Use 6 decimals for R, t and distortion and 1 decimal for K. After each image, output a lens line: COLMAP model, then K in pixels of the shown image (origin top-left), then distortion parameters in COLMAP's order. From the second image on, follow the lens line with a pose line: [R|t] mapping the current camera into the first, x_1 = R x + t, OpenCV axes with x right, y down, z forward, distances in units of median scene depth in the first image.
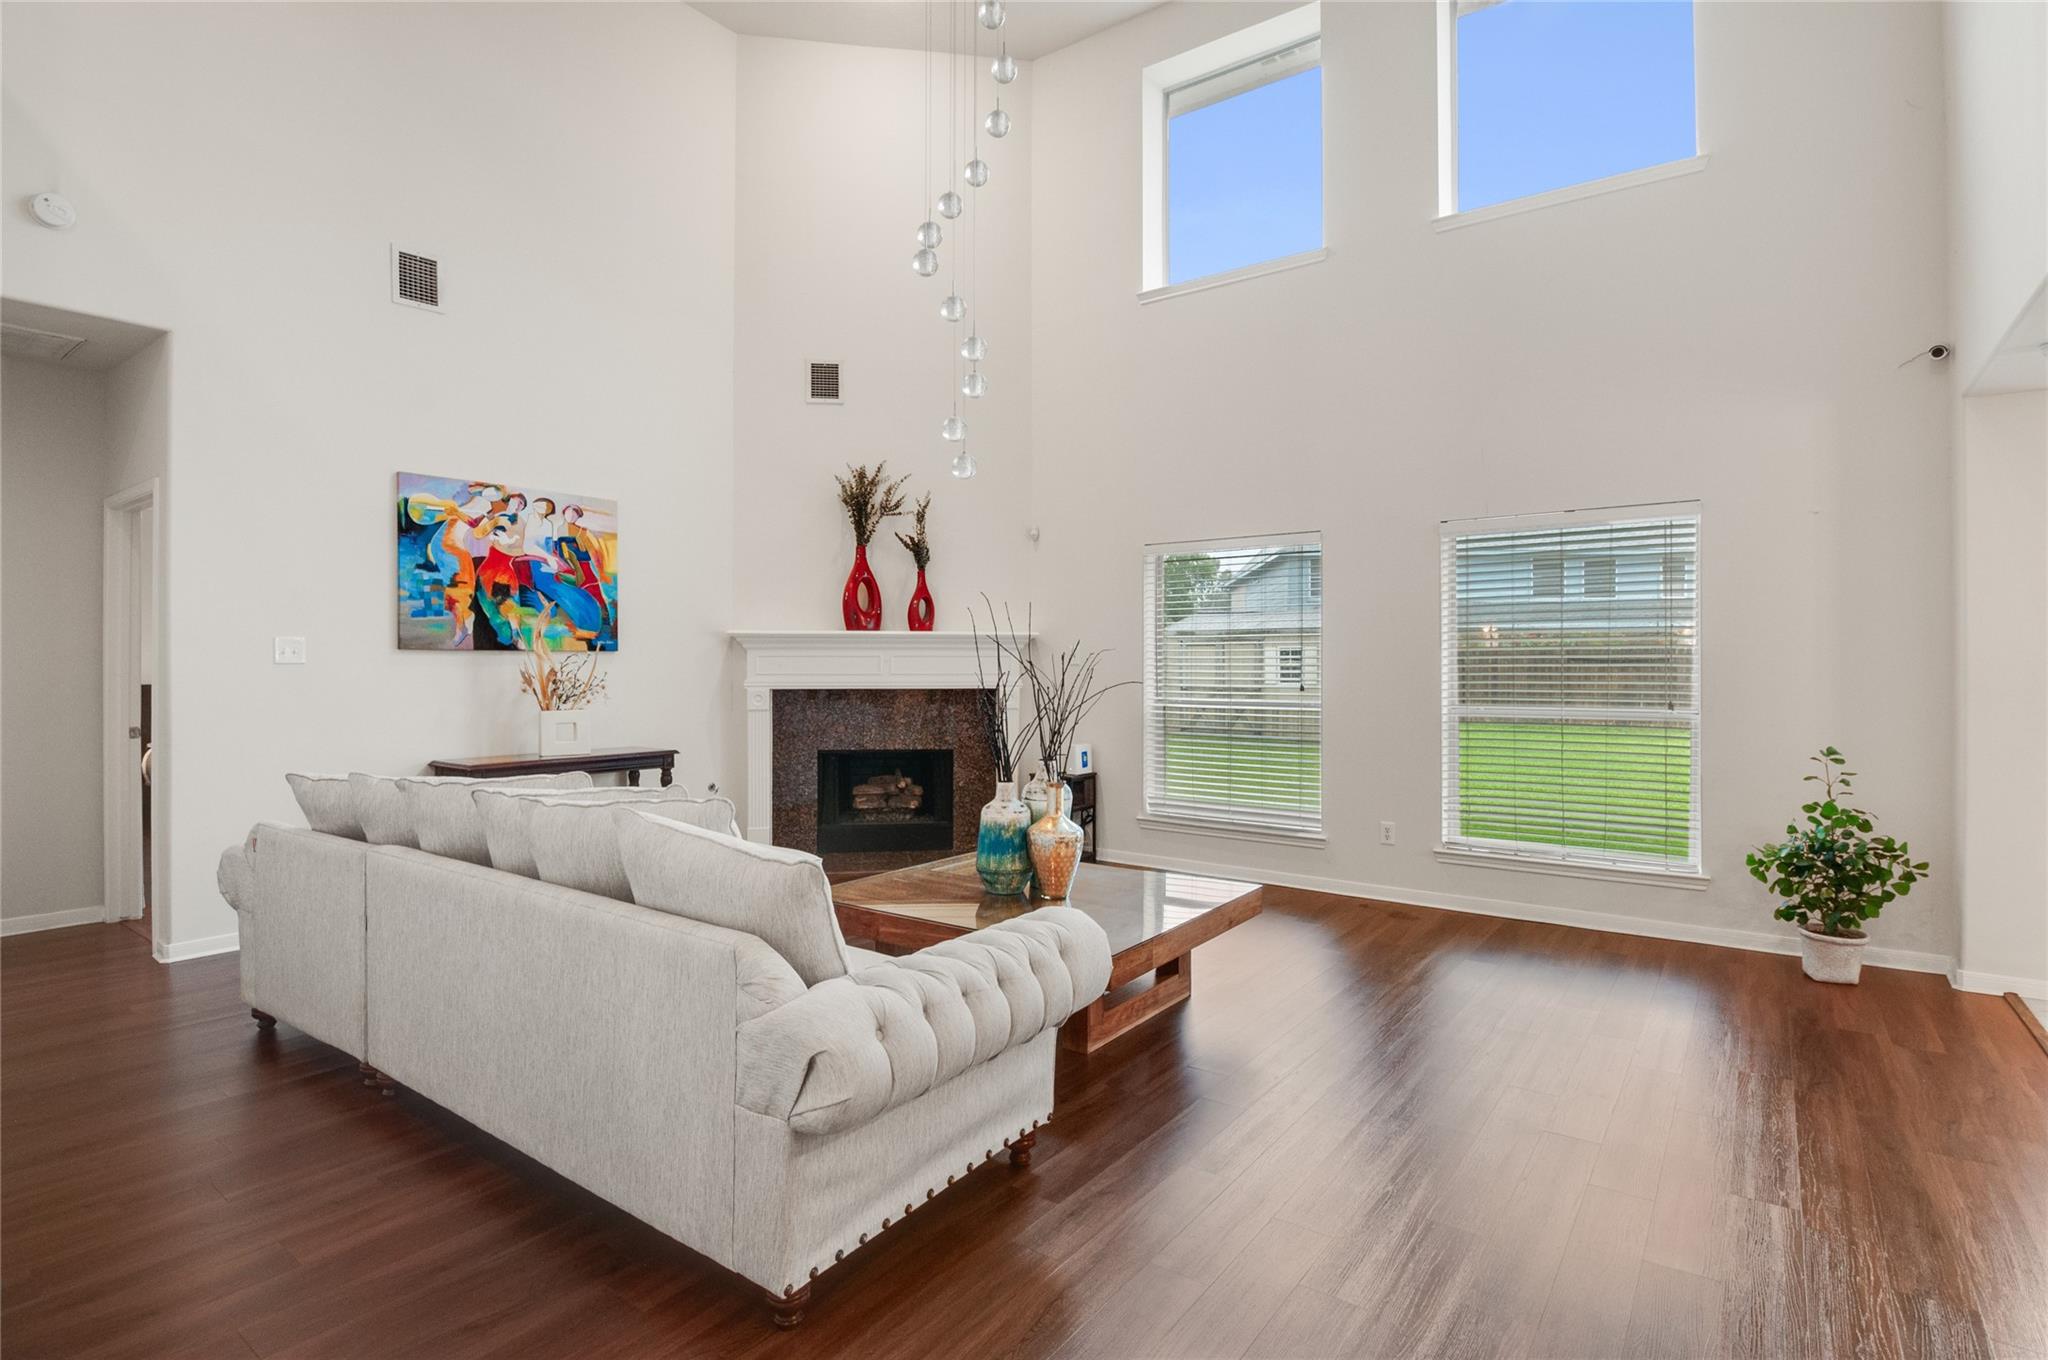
lens RADIAL K [[1004.4, 0, 1019.6], [0, 1004.4, 668.5], [0, 0, 1]] dist [-0.016230, -0.004342]
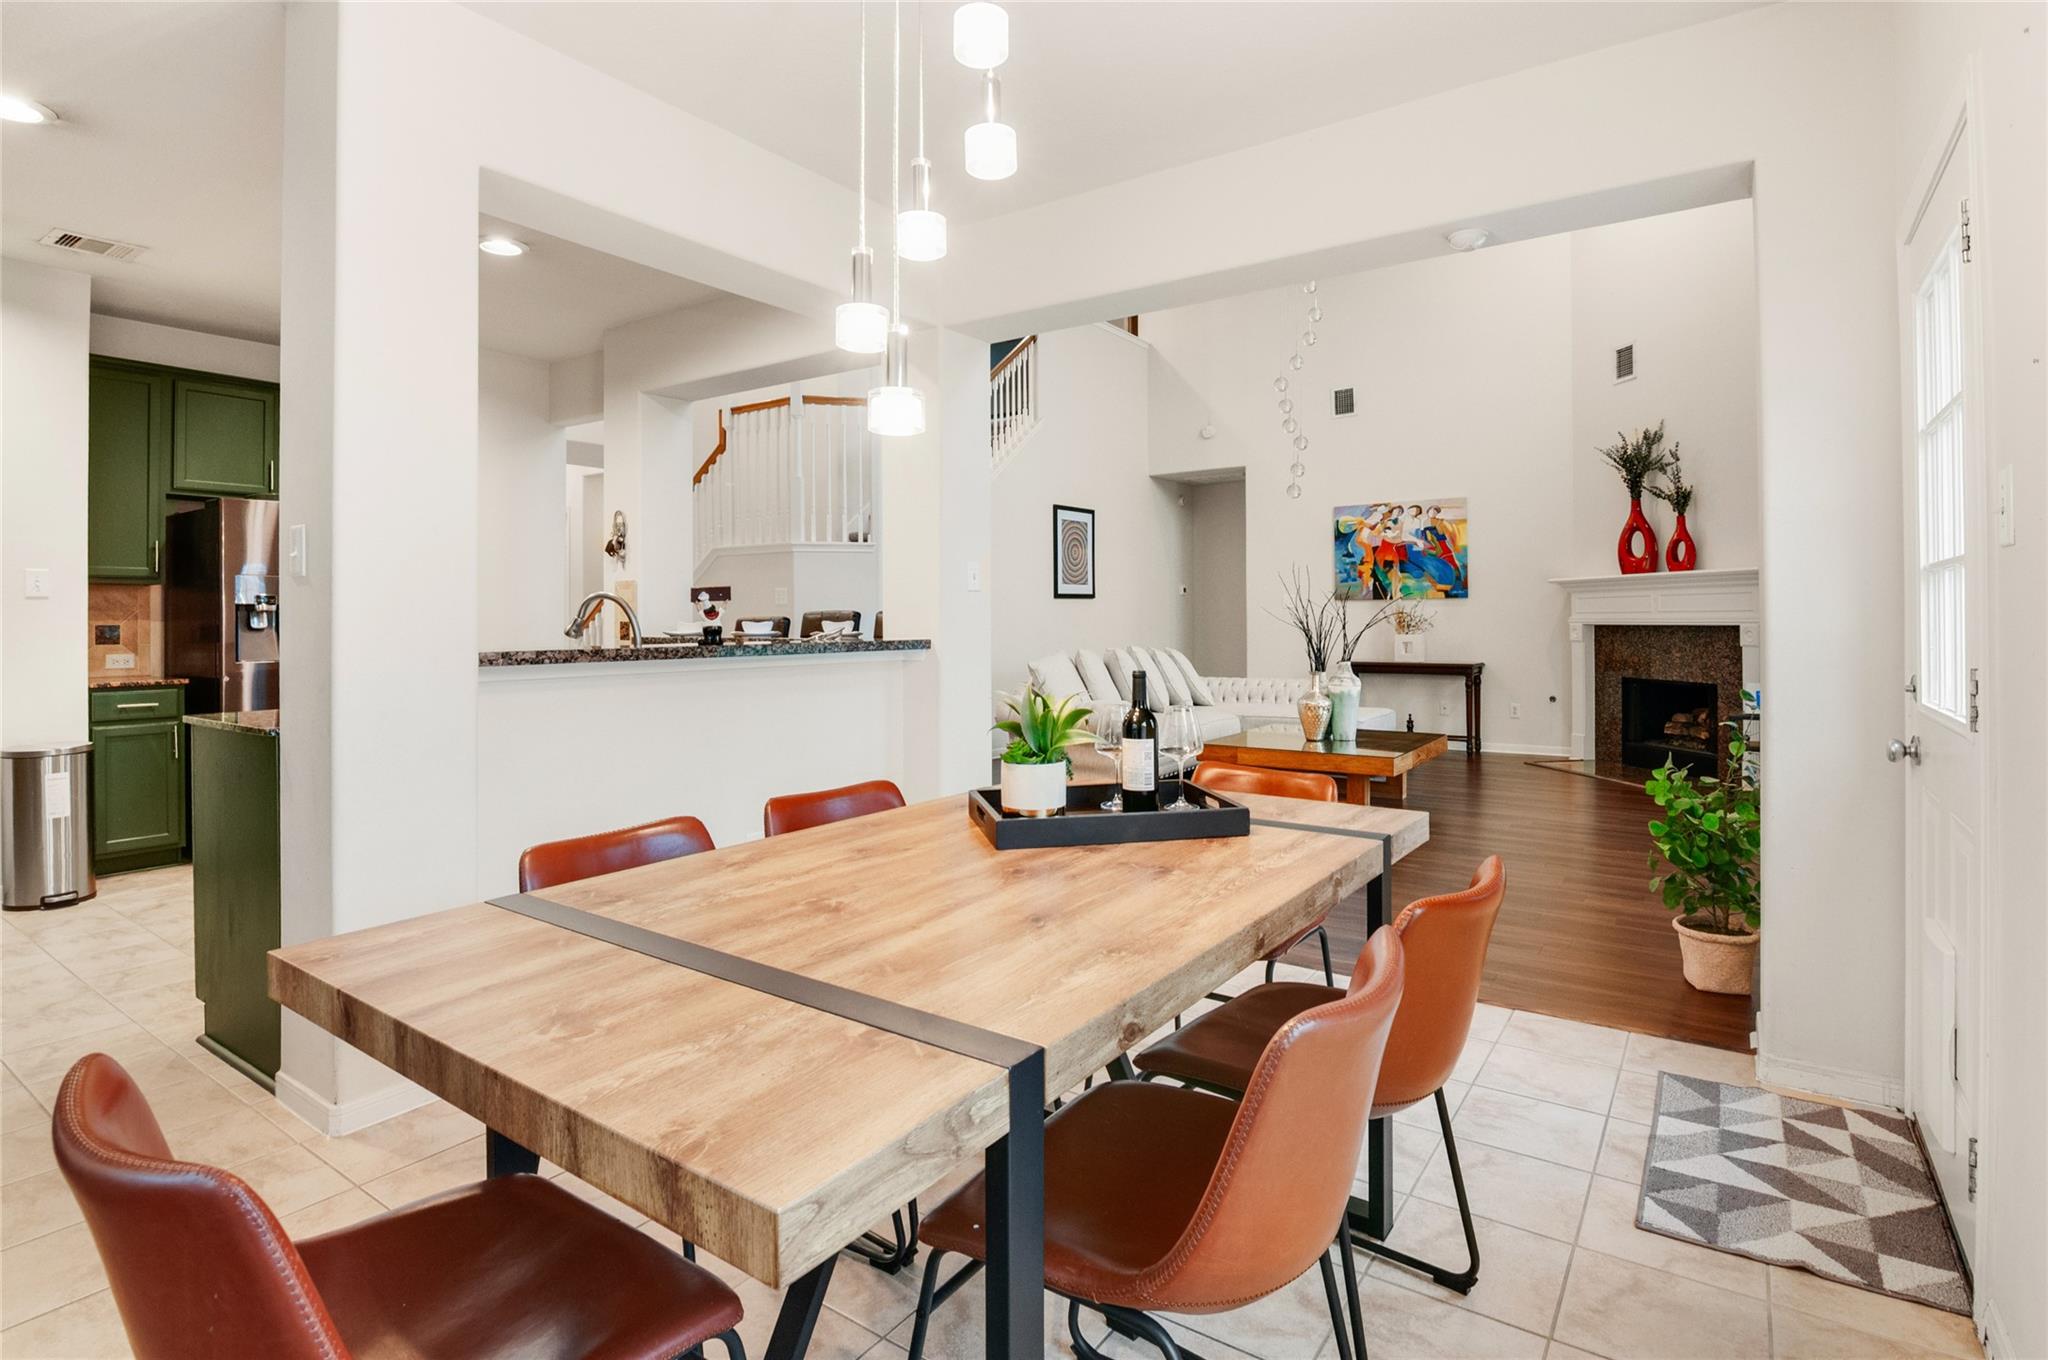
lens RADIAL K [[1004.4, 0, 1030.8], [0, 1004.4, 613.9], [0, 0, 1]] dist [-0.016230, -0.004342]
pose [[0.018301, -0.007441, -0.999805, 1.101965], [0.001846, 0.999971, -0.007408, 0.017208], [0.999831, -0.001710, 0.018314, 0.327434]]
